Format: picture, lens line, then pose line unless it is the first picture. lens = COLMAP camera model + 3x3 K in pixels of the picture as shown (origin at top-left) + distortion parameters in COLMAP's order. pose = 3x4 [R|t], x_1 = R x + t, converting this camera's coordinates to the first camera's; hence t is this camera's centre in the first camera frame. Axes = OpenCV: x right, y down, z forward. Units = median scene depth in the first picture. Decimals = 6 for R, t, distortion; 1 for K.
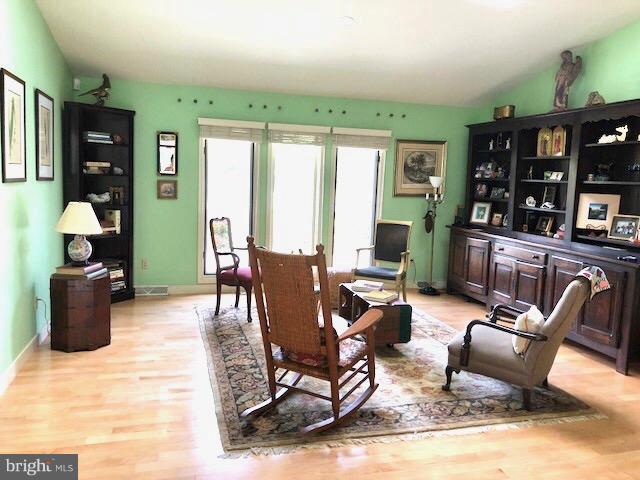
lens RADIAL K [[531.0, 0, 321.8], [0, 531.0, 229.5], [0, 0, 1]] dist [0.031604, -0.018520]
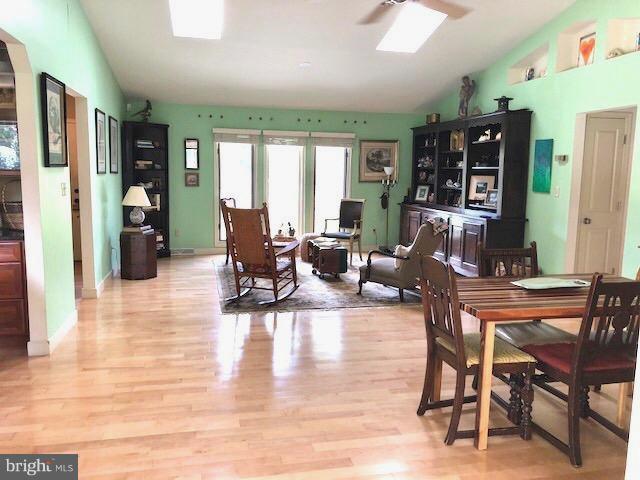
lens RADIAL K [[531.0, 0, 322.7], [0, 531.0, 228.8], [0, 0, 1]] dist [0.031604, -0.018520]
pose [[0.998723, -0.014129, -0.048511, 0.128662], [0.014454, 0.999875, 0.006373, 0.054242], [0.048415, -0.007066, 0.998802, -0.412803]]
